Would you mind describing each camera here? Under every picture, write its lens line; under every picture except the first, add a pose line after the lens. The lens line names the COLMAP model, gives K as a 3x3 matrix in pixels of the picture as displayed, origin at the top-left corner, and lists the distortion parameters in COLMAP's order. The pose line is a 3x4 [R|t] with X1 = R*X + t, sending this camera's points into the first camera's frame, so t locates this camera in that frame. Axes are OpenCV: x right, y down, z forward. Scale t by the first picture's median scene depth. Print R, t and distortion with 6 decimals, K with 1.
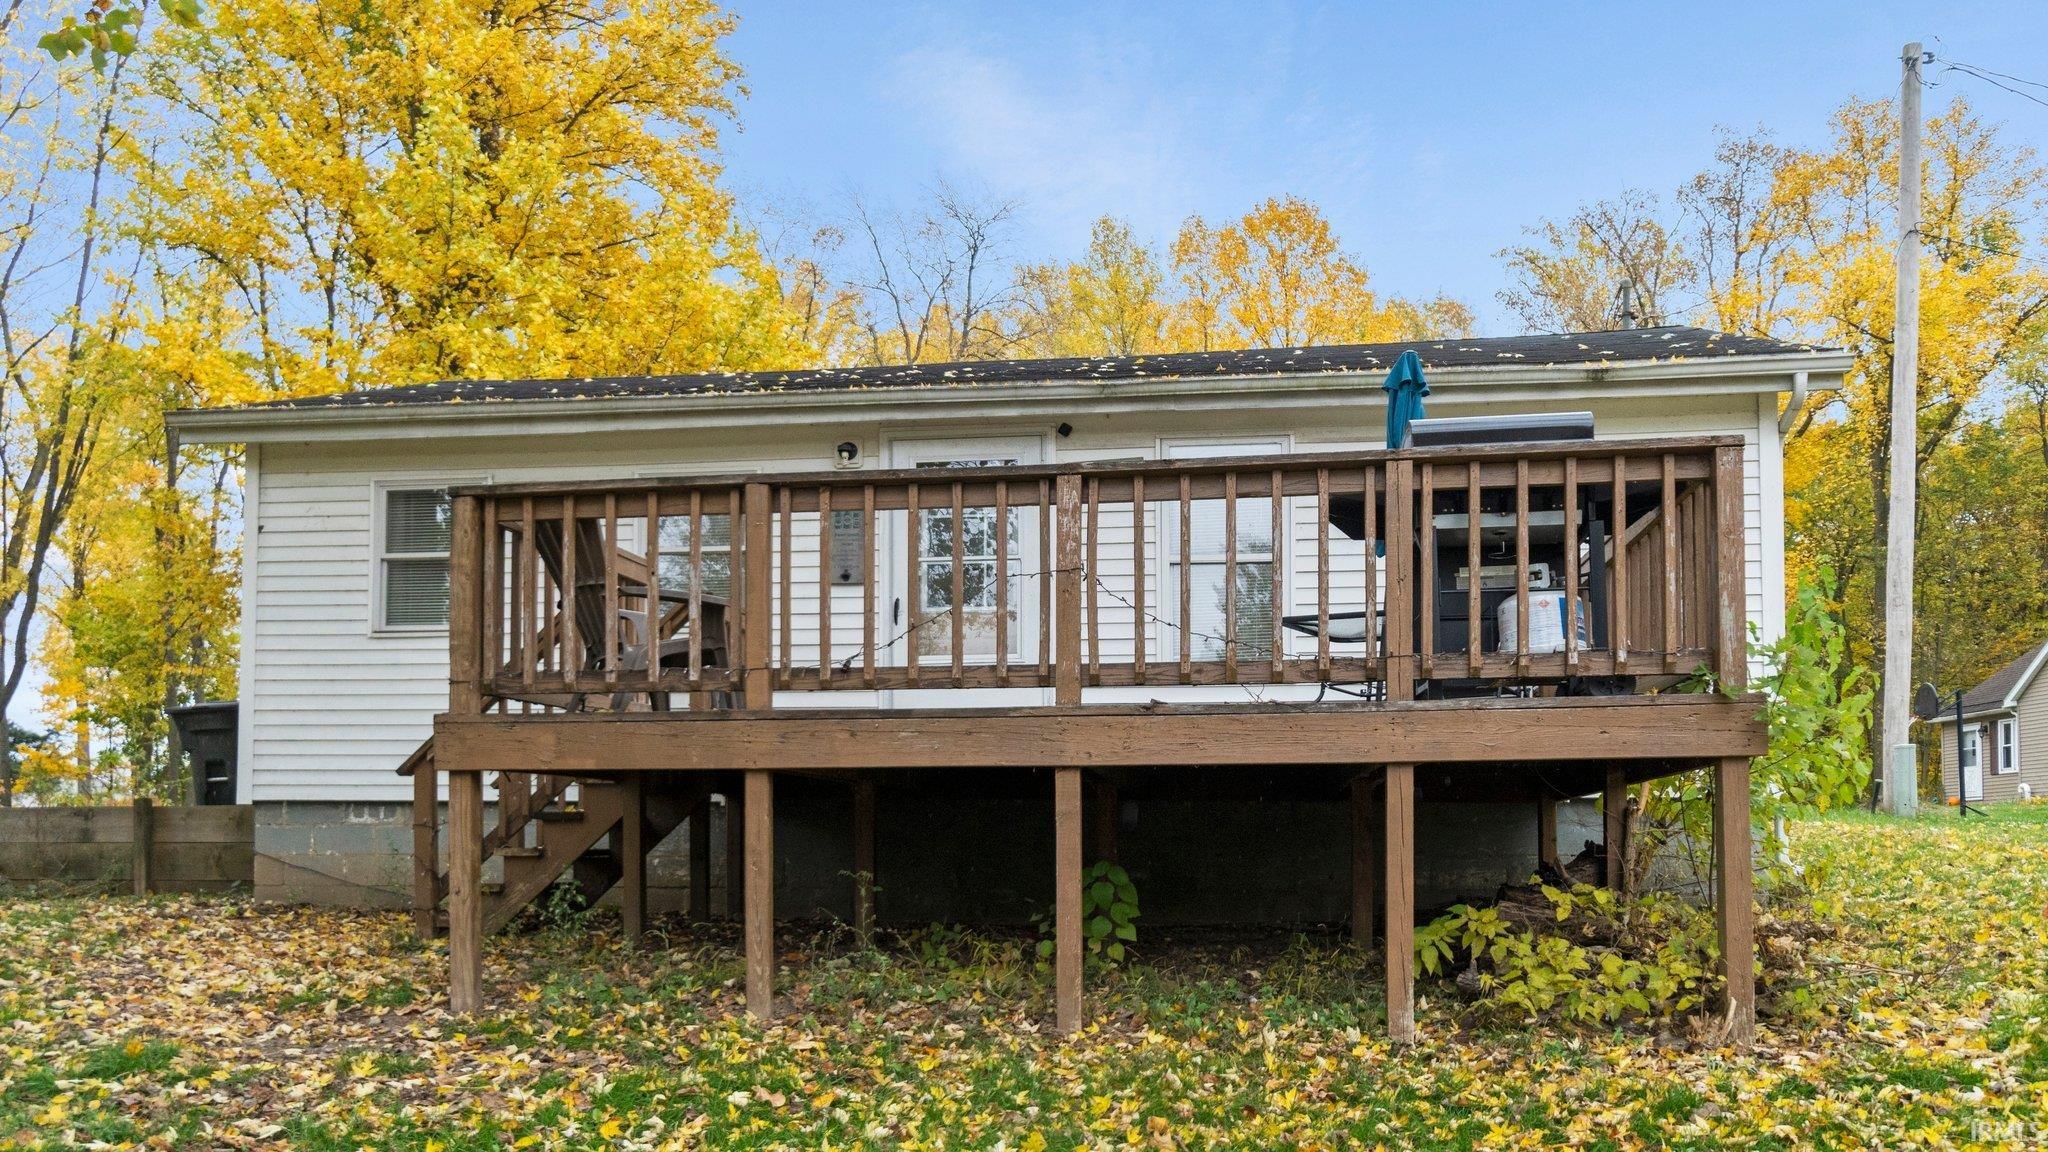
lens RADIAL K [[1677.7, 0, 1019.5], [0, 1677.7, 572.4], [0, 0, 1]] dist [0.004984, -0.001642]
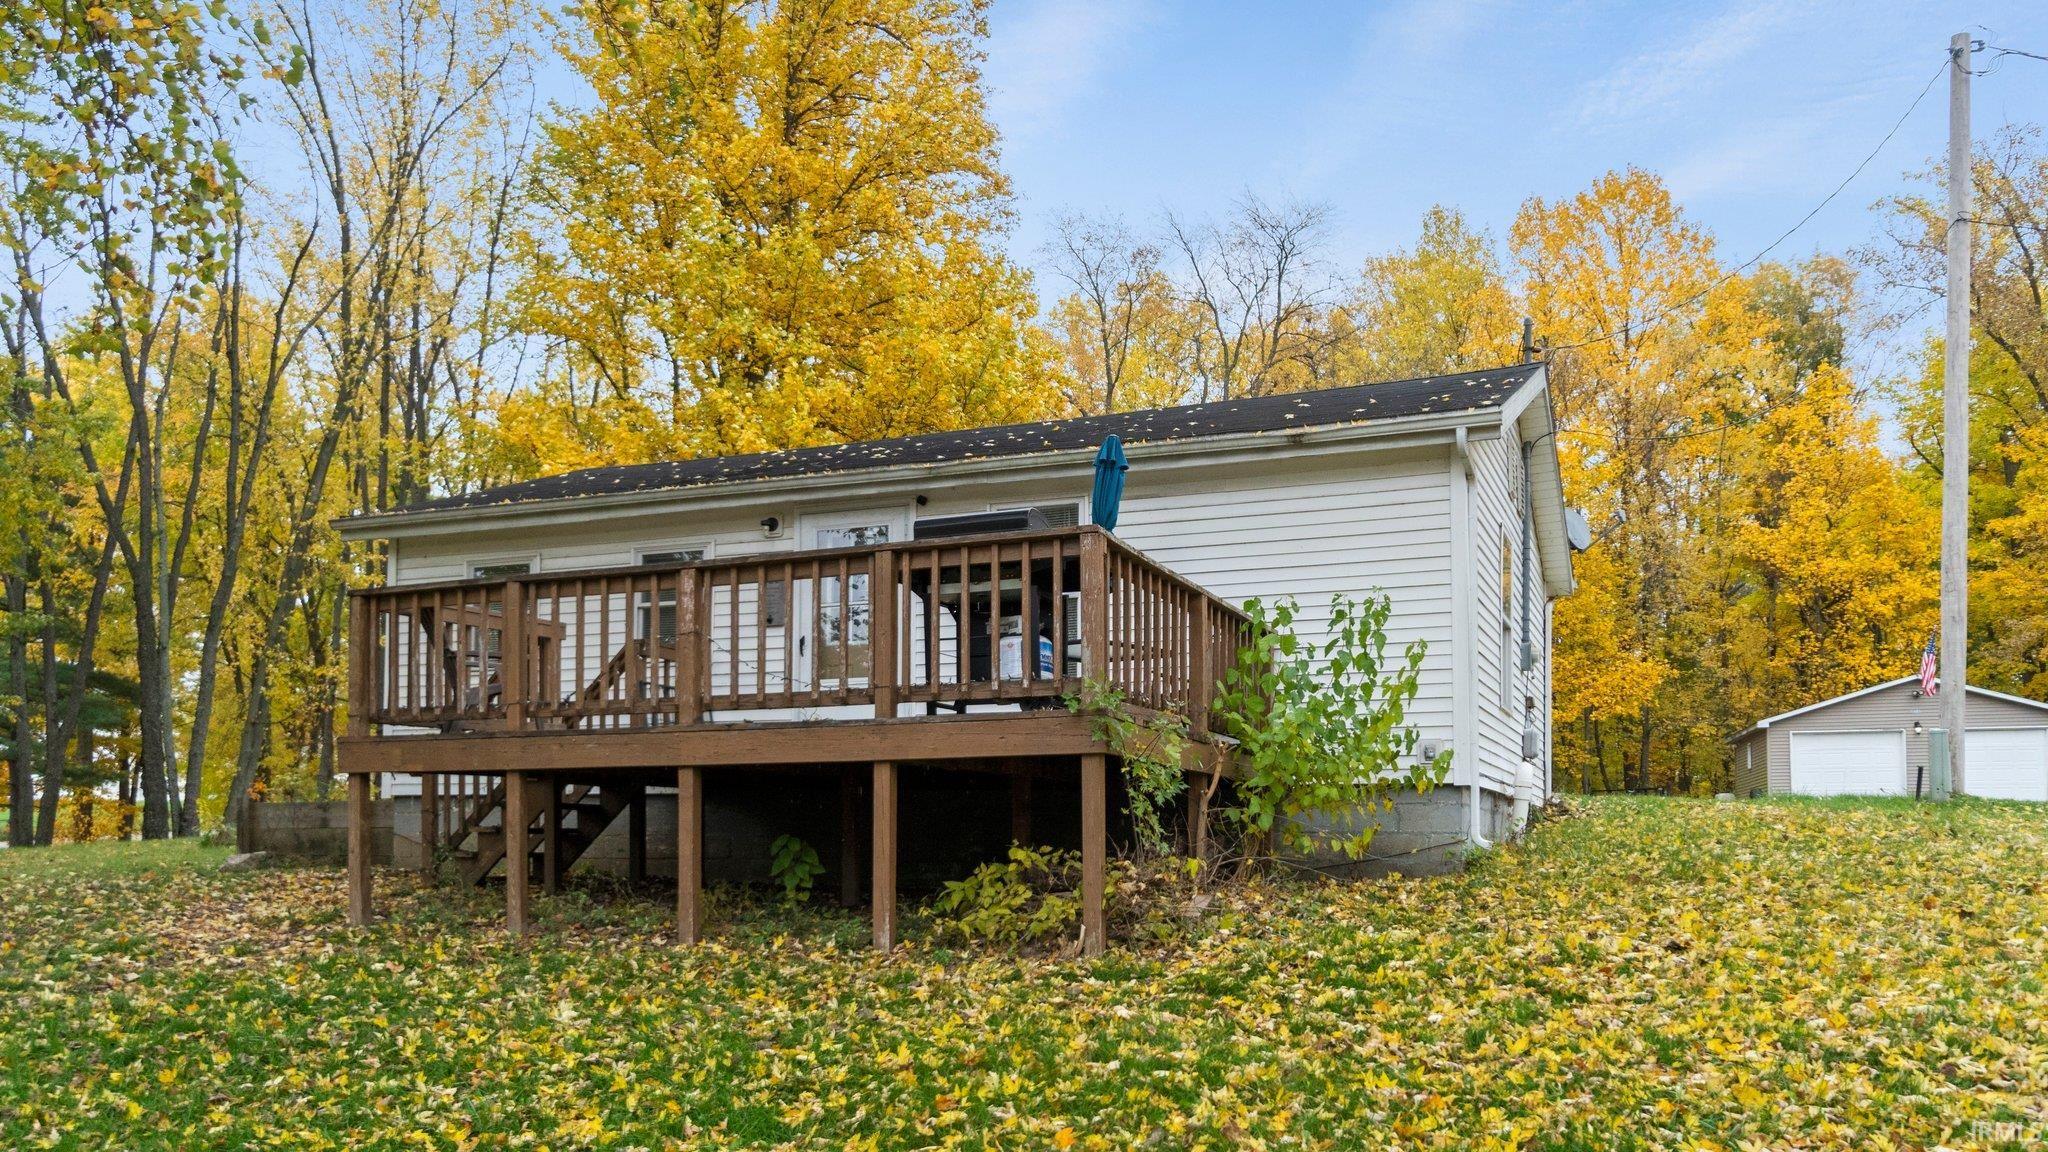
lens RADIAL K [[1631.7, 0, 1019.2], [0, 1631.7, 577.7], [0, 0, 1]] dist [0.001950, 0.005640]
pose [[0.971307, -0.043810, -0.233760, 0.424704], [0.045133, 0.998981, 0.000311, -0.024998], [0.233509, -0.010852, 0.972294, -0.219617]]
